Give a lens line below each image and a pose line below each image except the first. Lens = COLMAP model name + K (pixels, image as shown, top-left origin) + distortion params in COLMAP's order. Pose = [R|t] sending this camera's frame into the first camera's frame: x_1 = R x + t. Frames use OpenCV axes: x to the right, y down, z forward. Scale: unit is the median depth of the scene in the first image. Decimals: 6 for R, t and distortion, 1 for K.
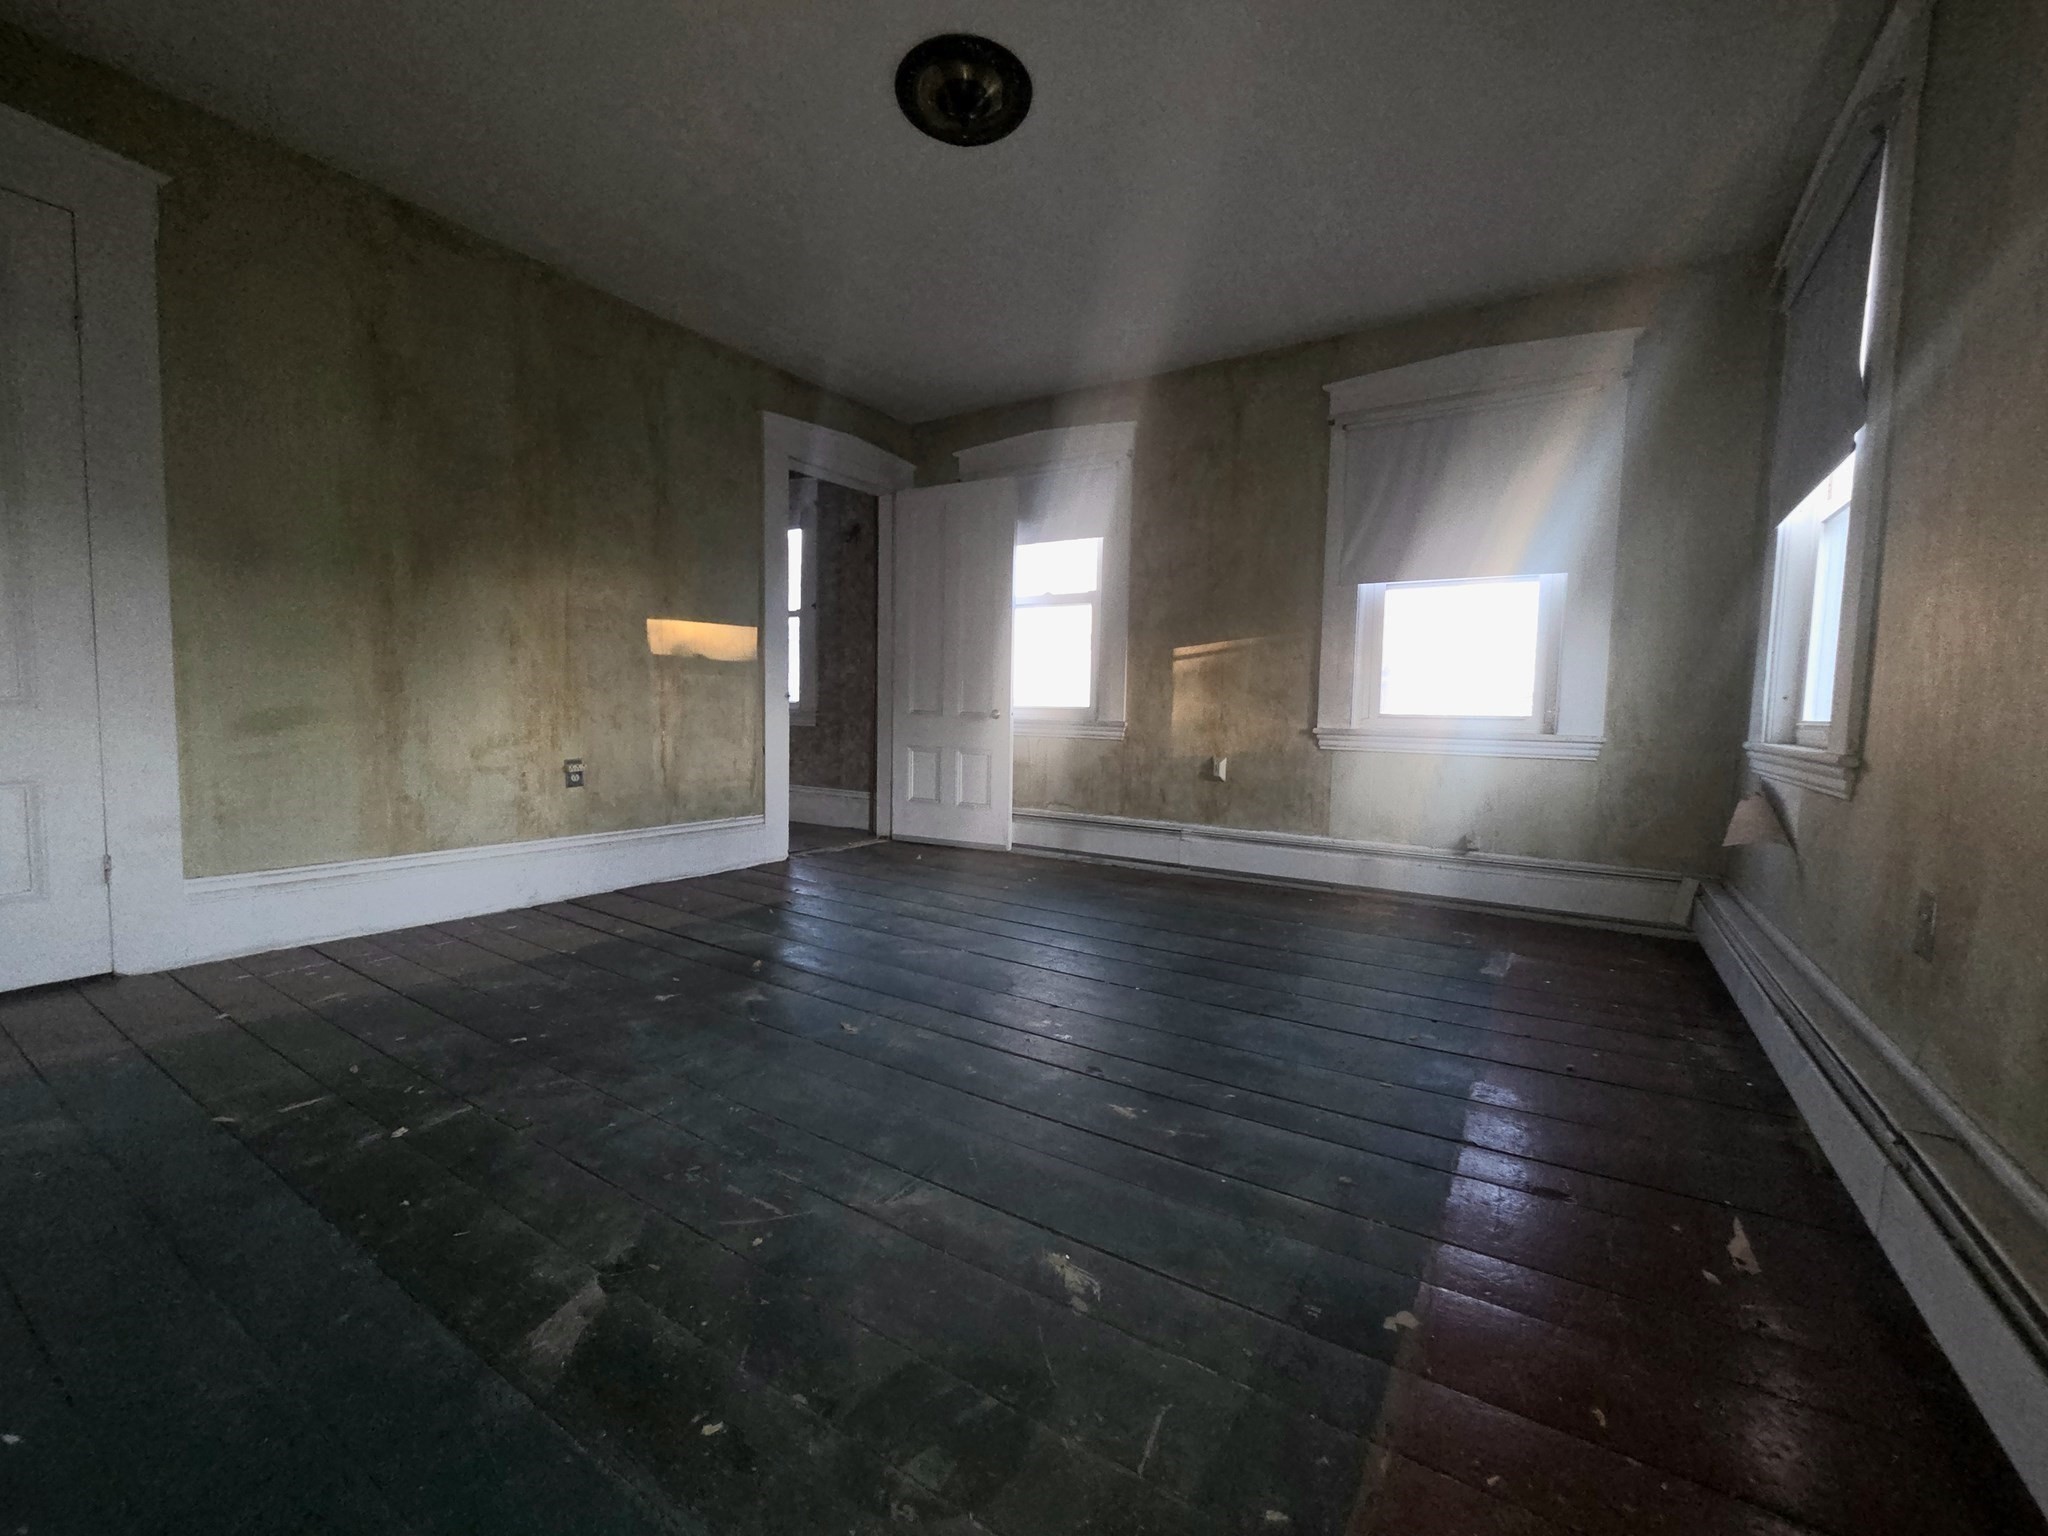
lens RADIAL K [[829.9, 0, 1027.2], [0, 829.9, 769.9], [0, 0, 1]] dist [0.001381, 0.000302]
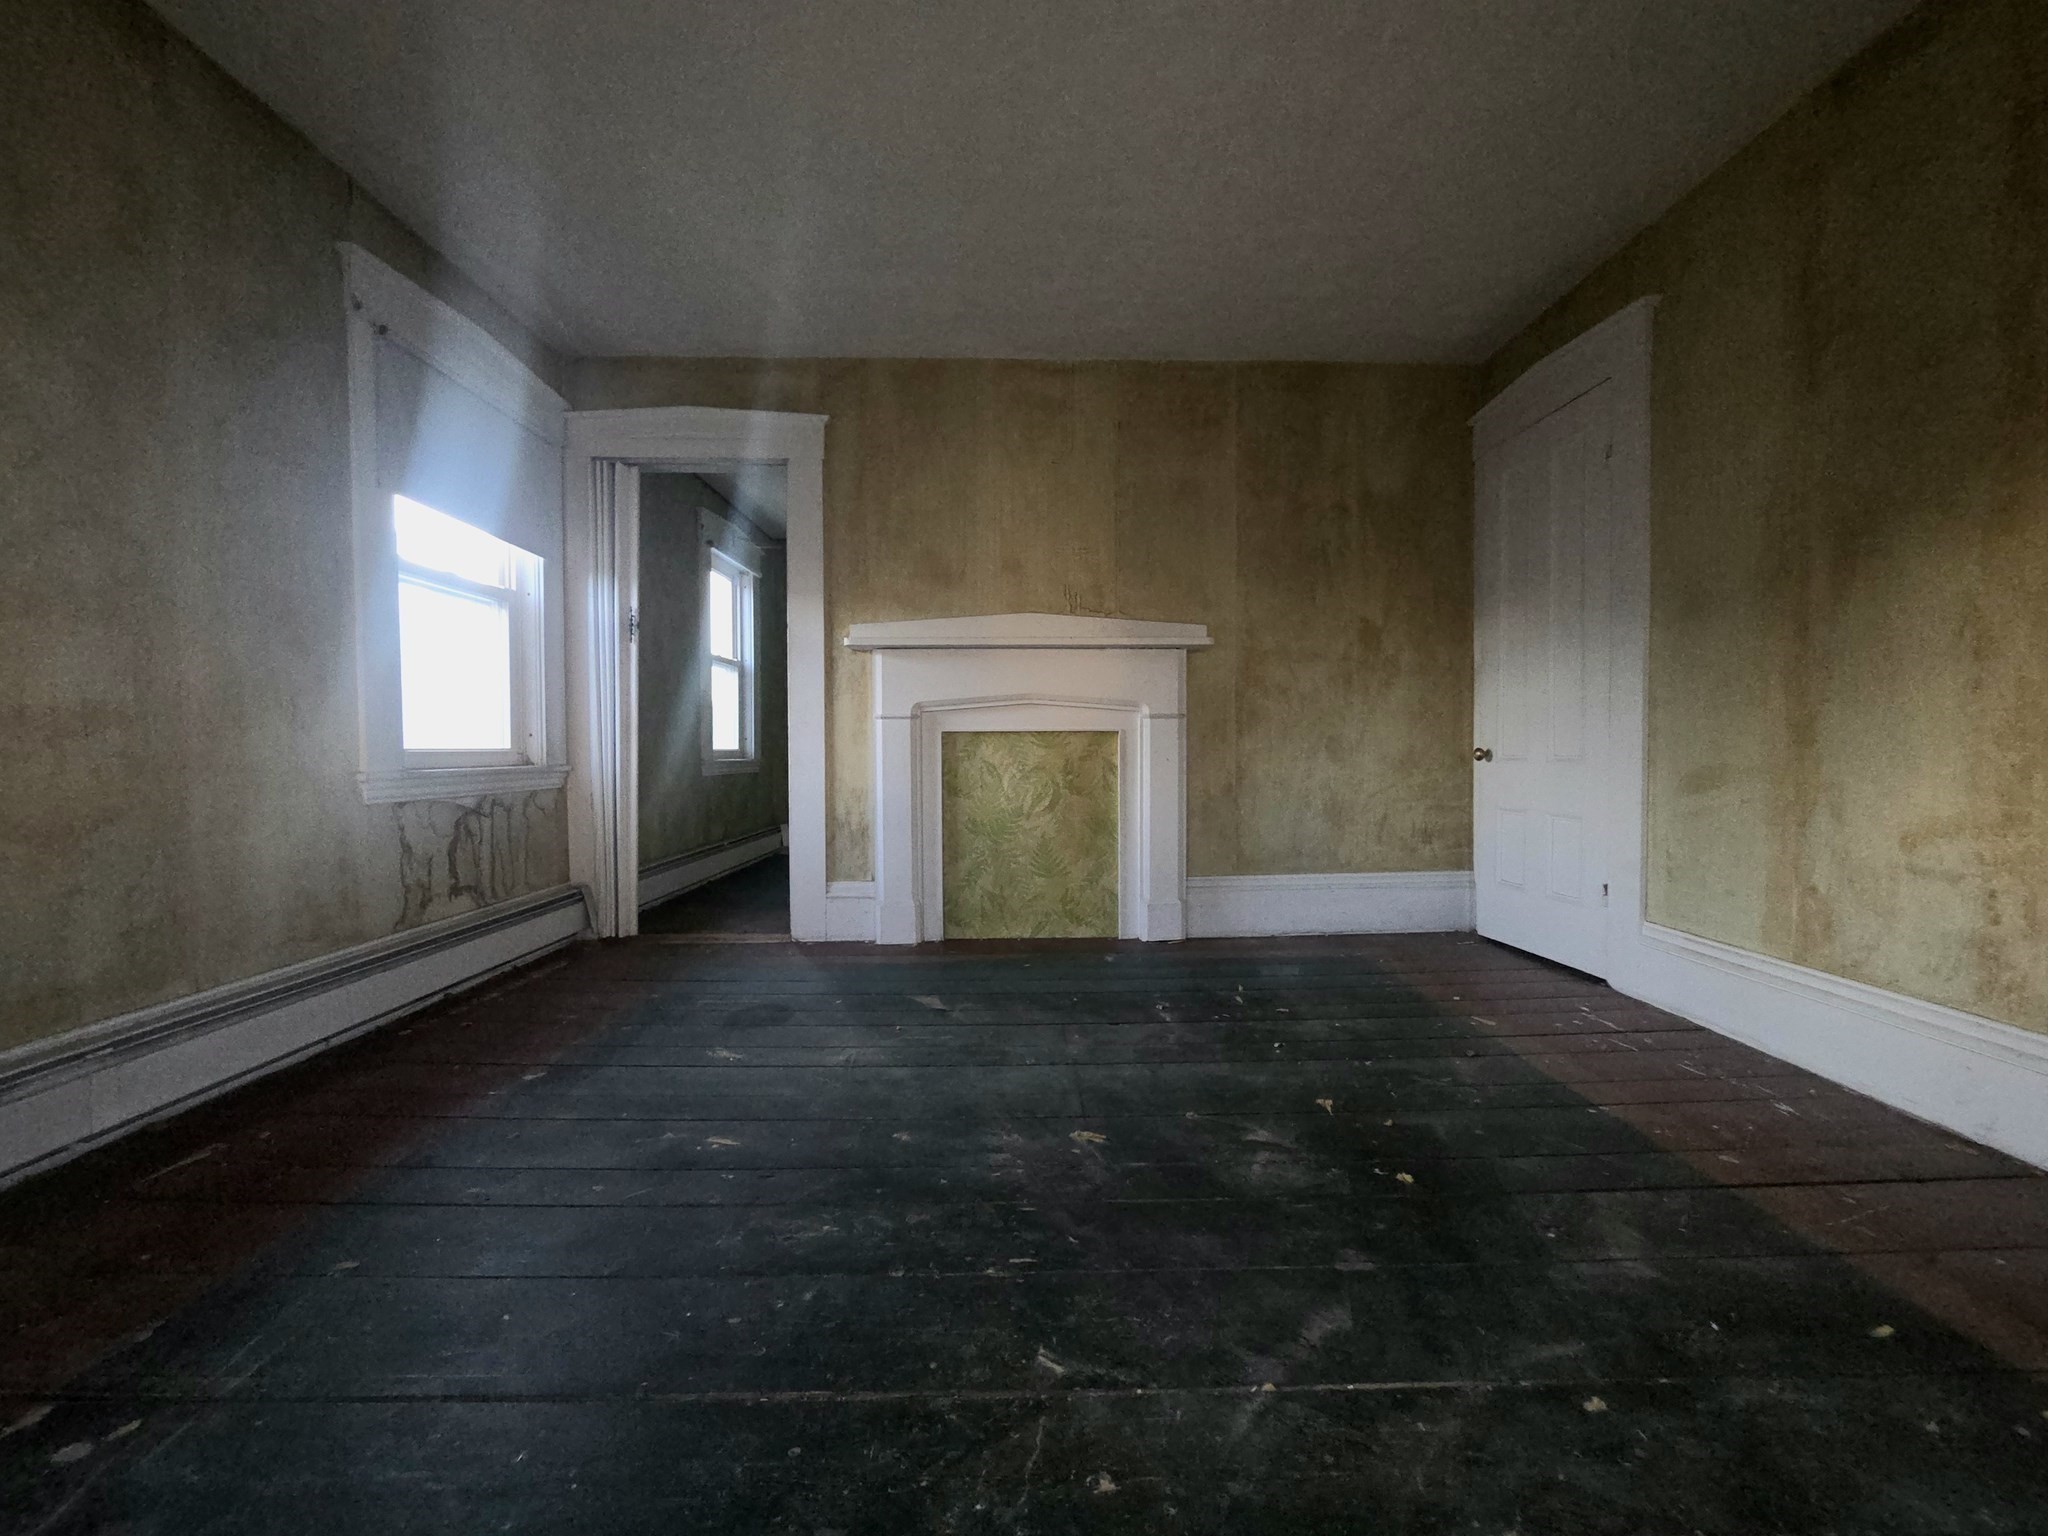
lens RADIAL K [[829.9, 0, 1030.8], [0, 829.9, 759.0], [0, 0, 1]] dist [0.001381, 0.000302]
pose [[-0.827023, -0.012247, -0.562034, 0.255204], [-0.059294, 0.996086, 0.065546, -0.098439], [0.559032, 0.087533, -0.824513, 1.350050]]
